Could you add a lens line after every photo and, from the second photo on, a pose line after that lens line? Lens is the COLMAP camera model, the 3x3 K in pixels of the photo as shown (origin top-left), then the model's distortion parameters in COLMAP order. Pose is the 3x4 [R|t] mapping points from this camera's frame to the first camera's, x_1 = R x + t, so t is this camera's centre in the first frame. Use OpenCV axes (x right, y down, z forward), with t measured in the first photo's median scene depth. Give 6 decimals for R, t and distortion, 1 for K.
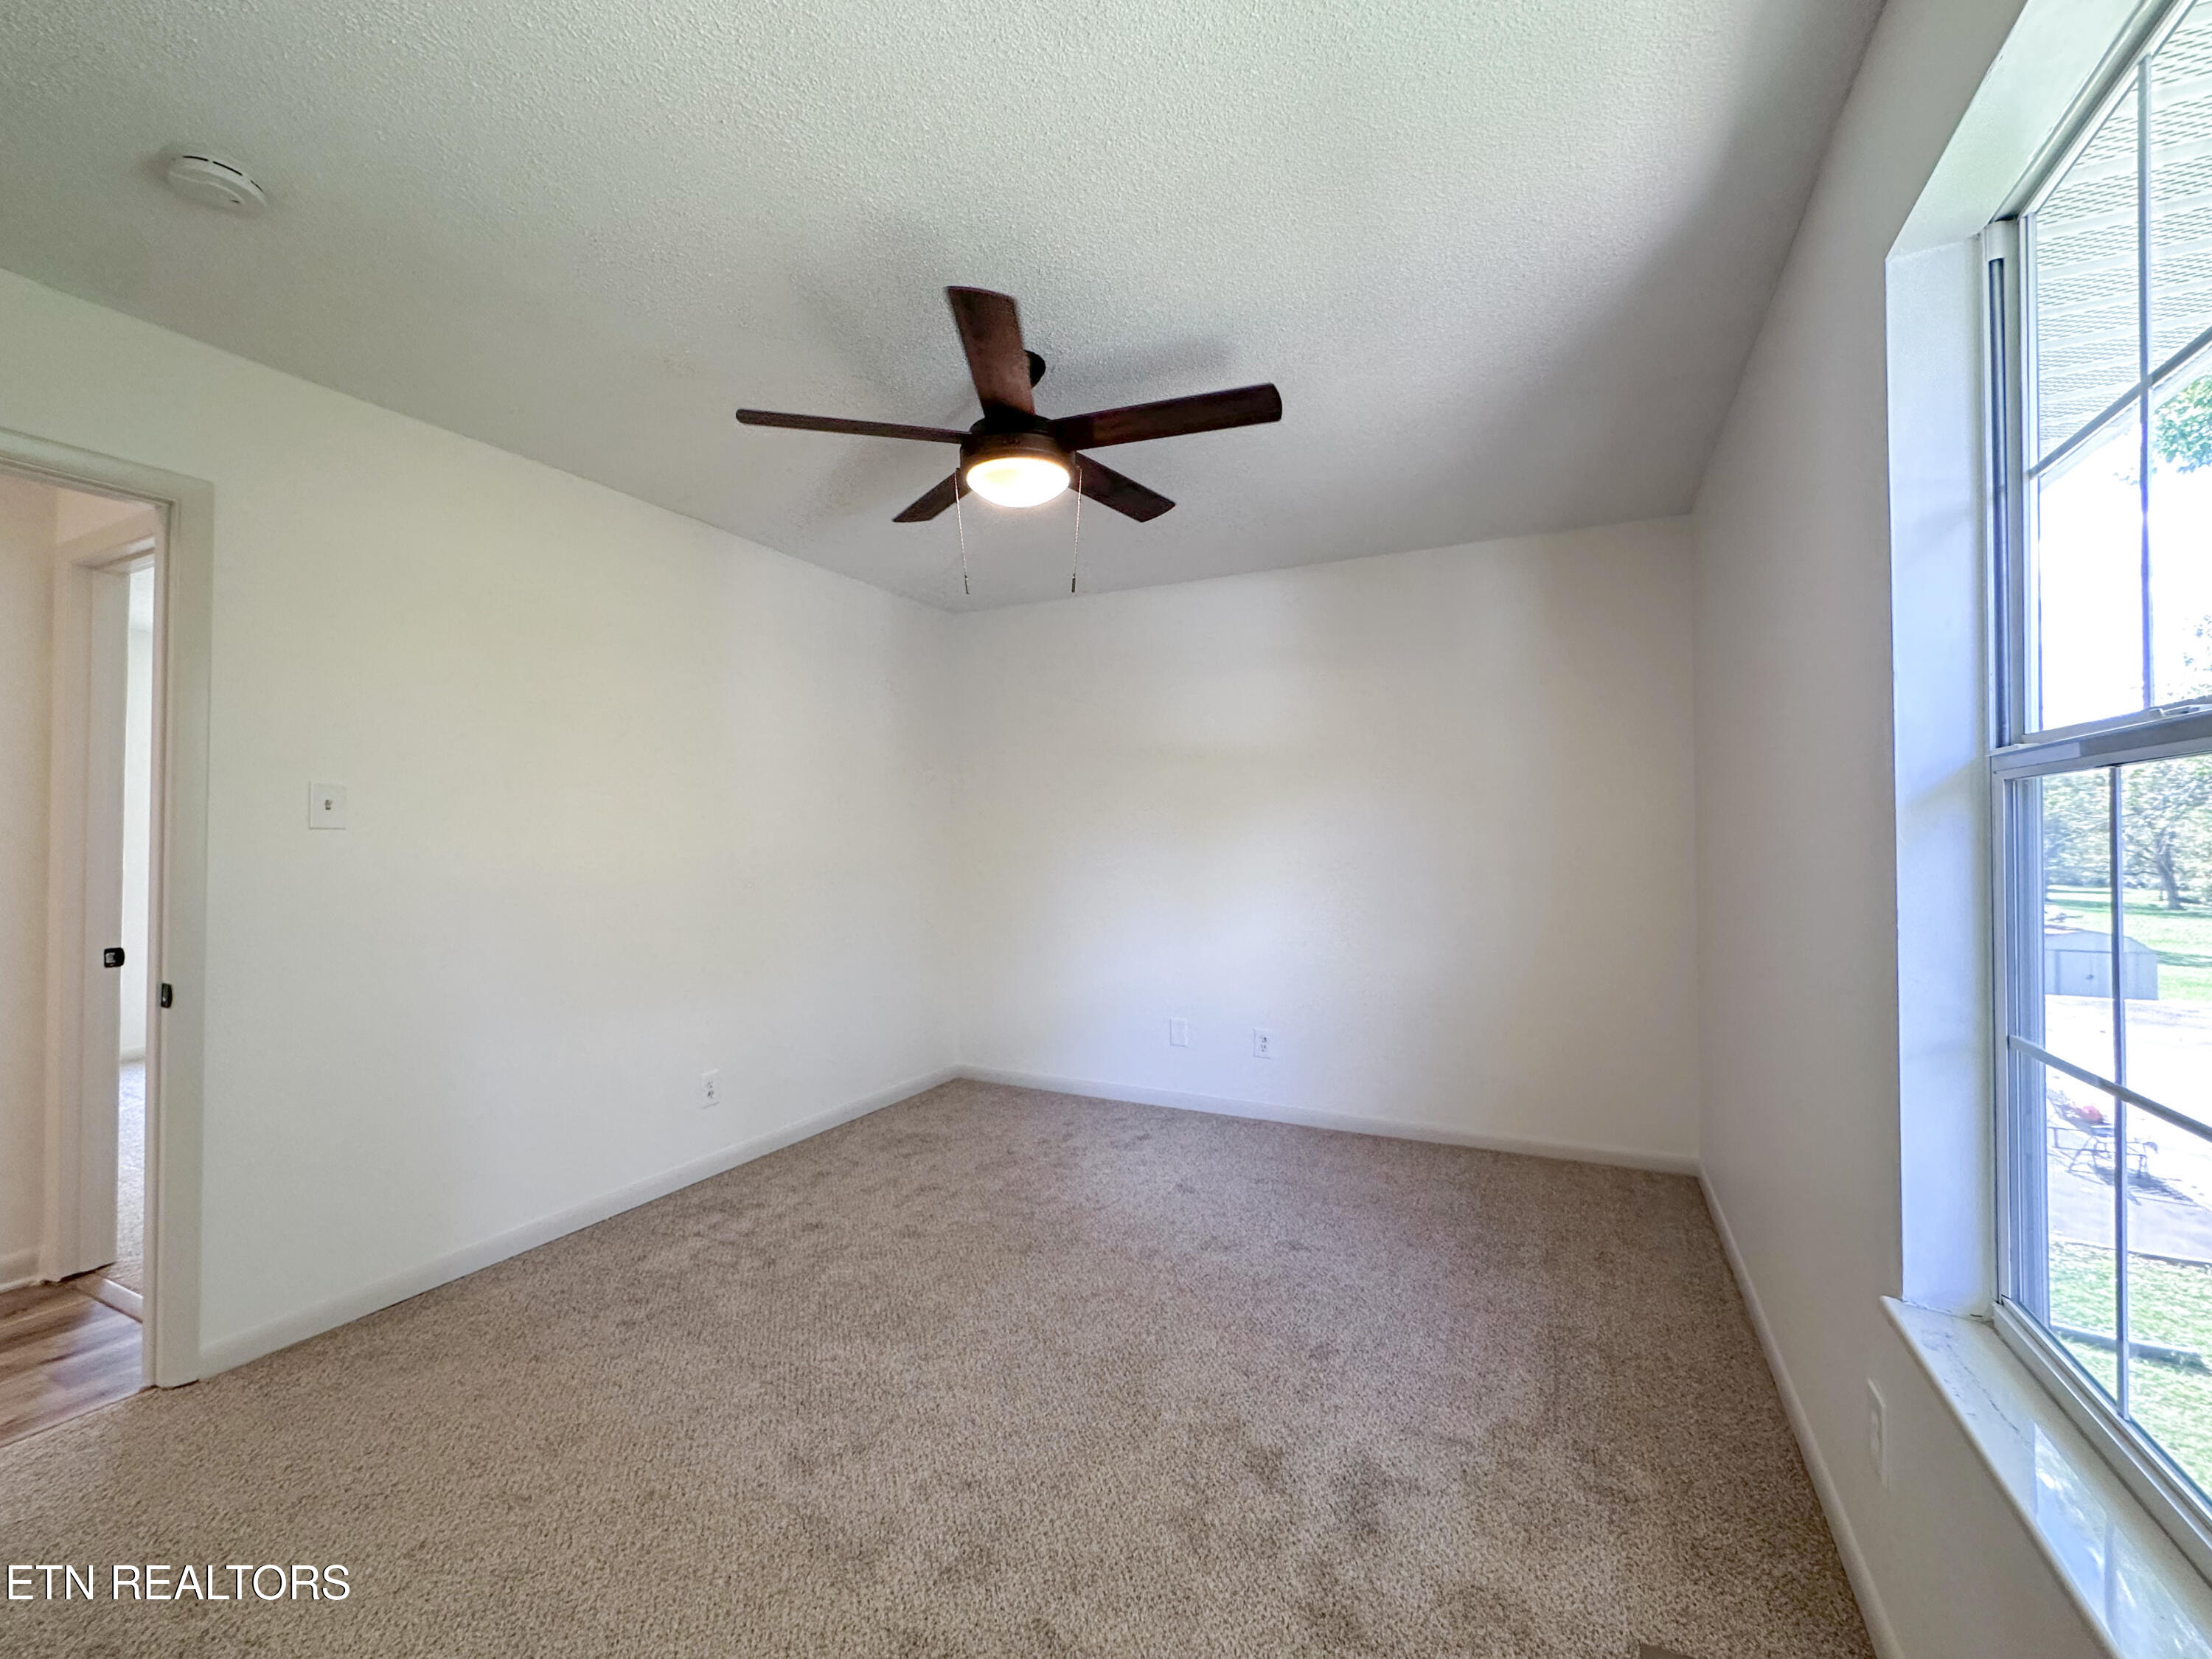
lens RADIAL K [[898.4, 0, 1092.4], [0, 898.4, 821.6], [0, 0, 1]] dist [-0.004247, 0.000756]
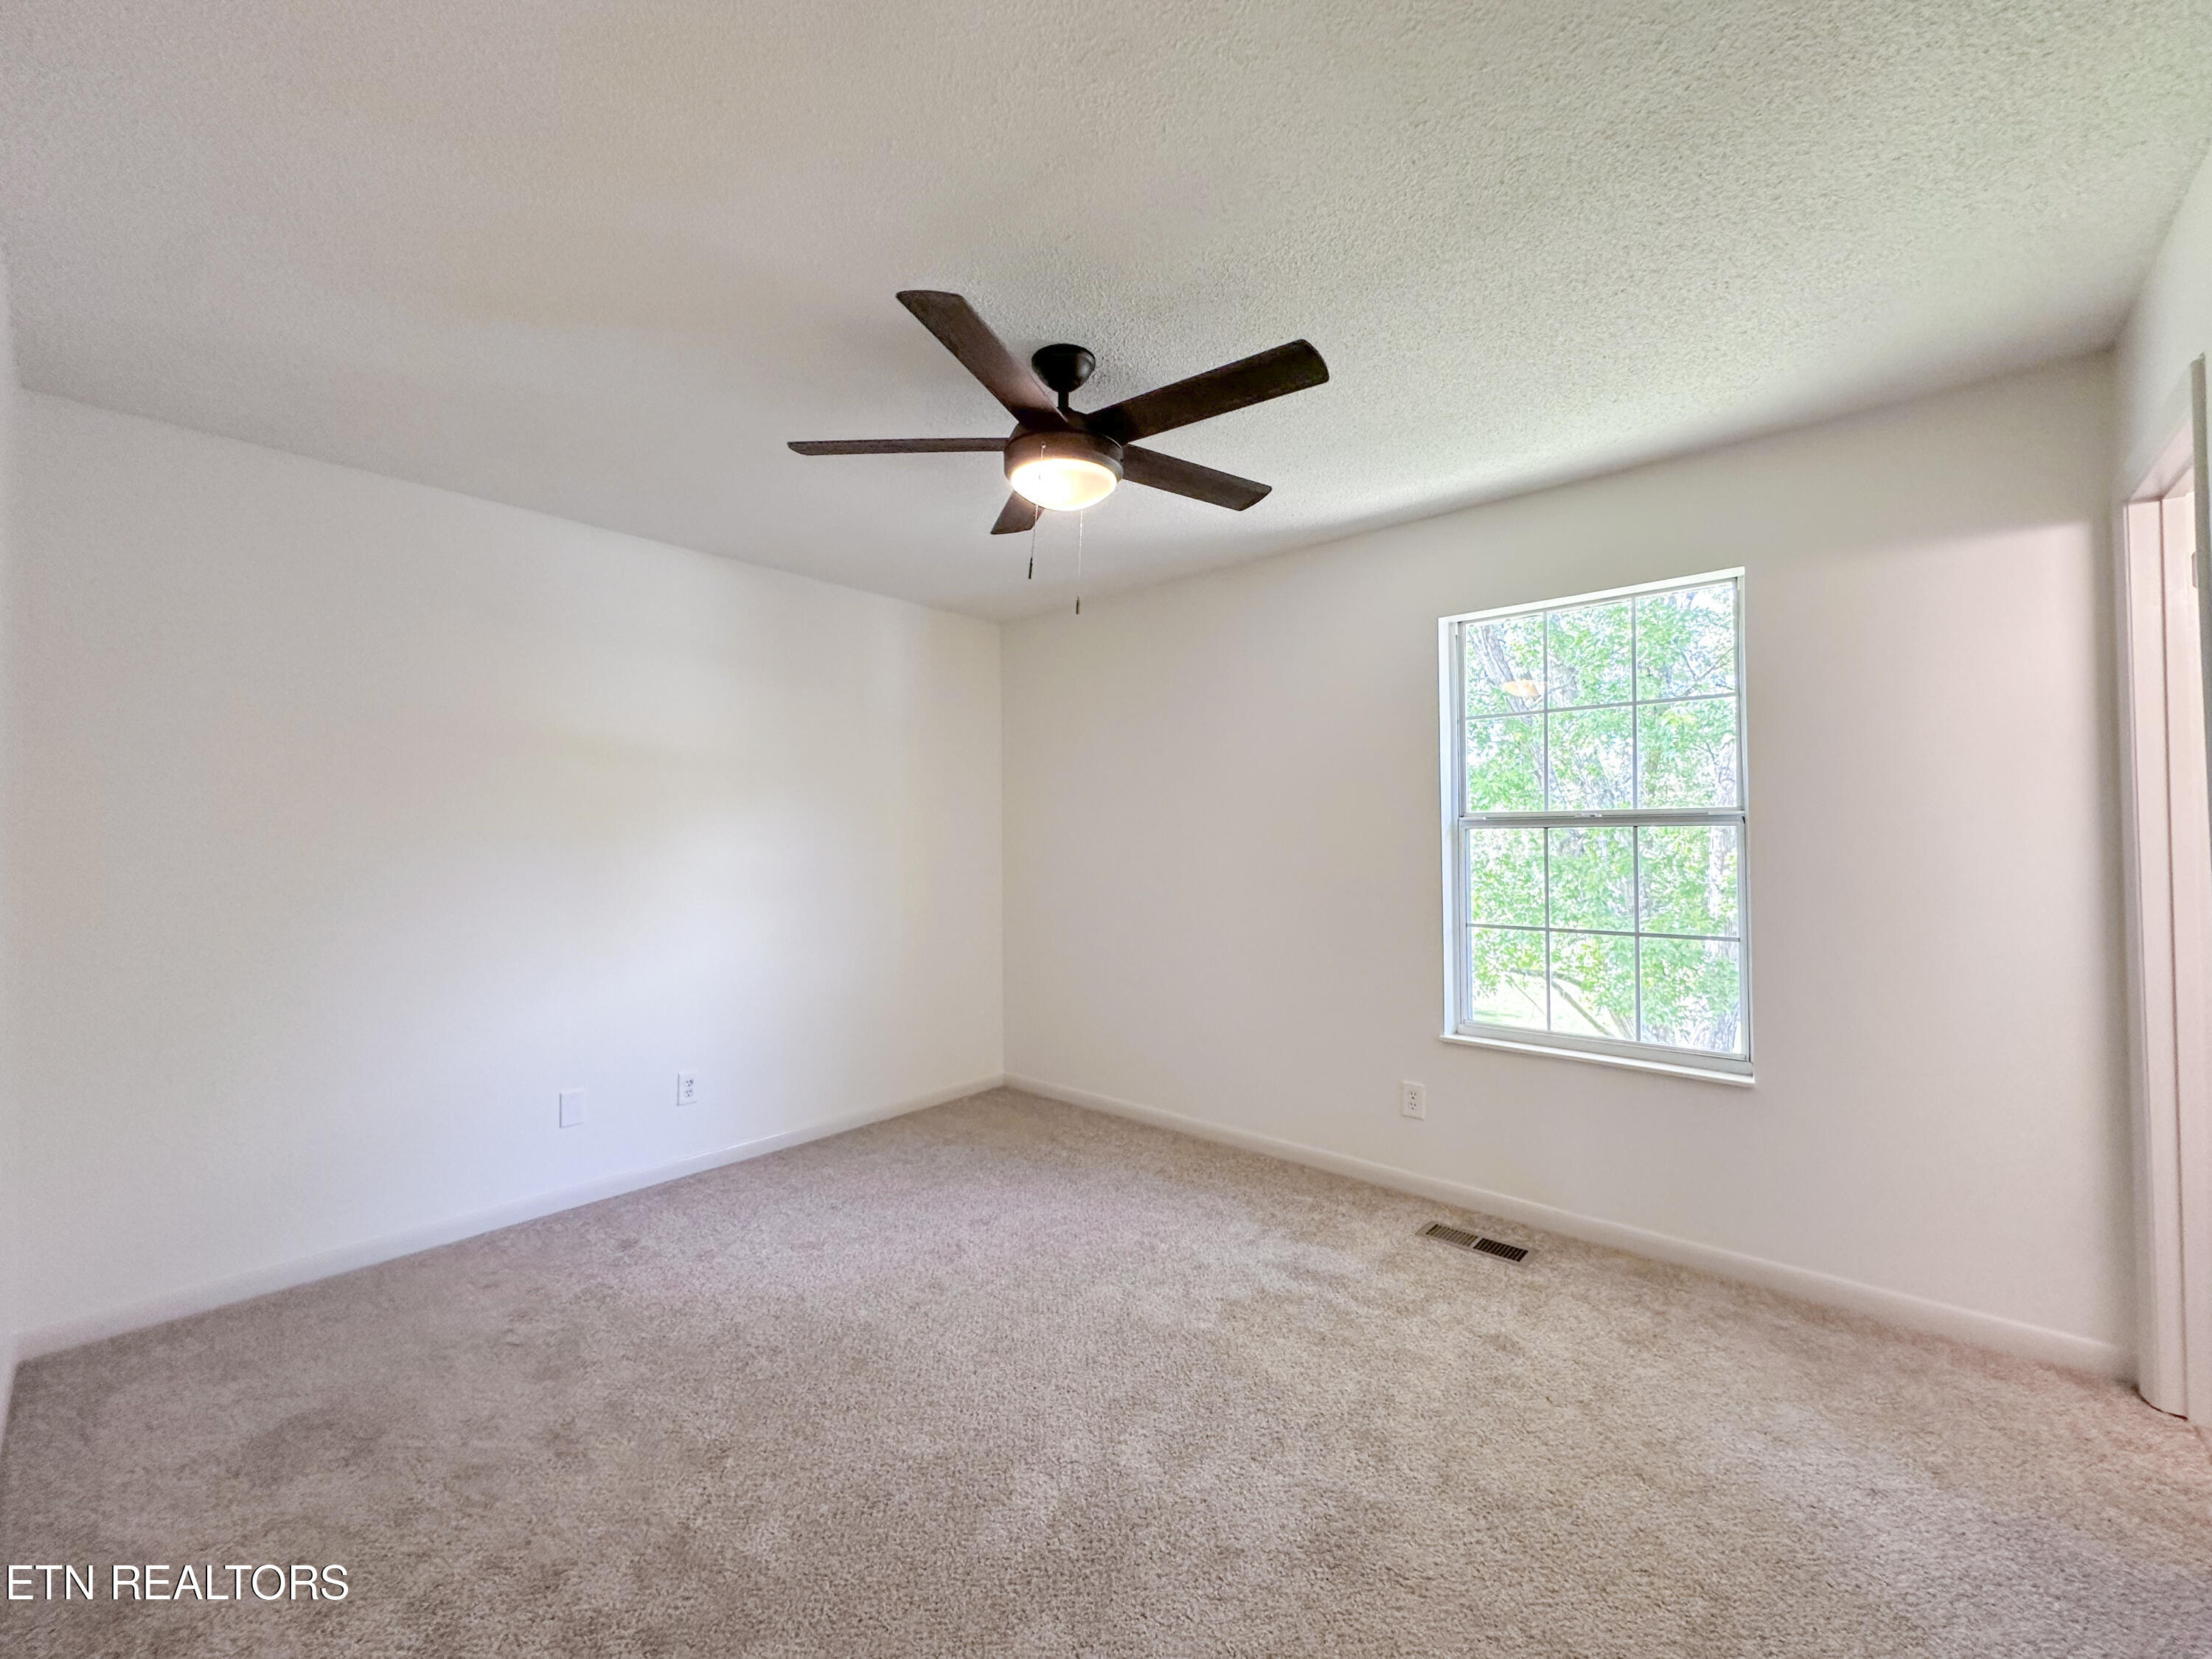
lens RADIAL K [[898.4, 0, 1088.5], [0, 898.4, 844.6], [0, 0, 1]] dist [-0.004247, 0.000756]
pose [[0.263011, 0.000238, 0.964793, -0.655312], [-0.013298, 0.999906, 0.003378, 0.008071], [-0.964701, -0.013718, 0.262989, 0.493934]]
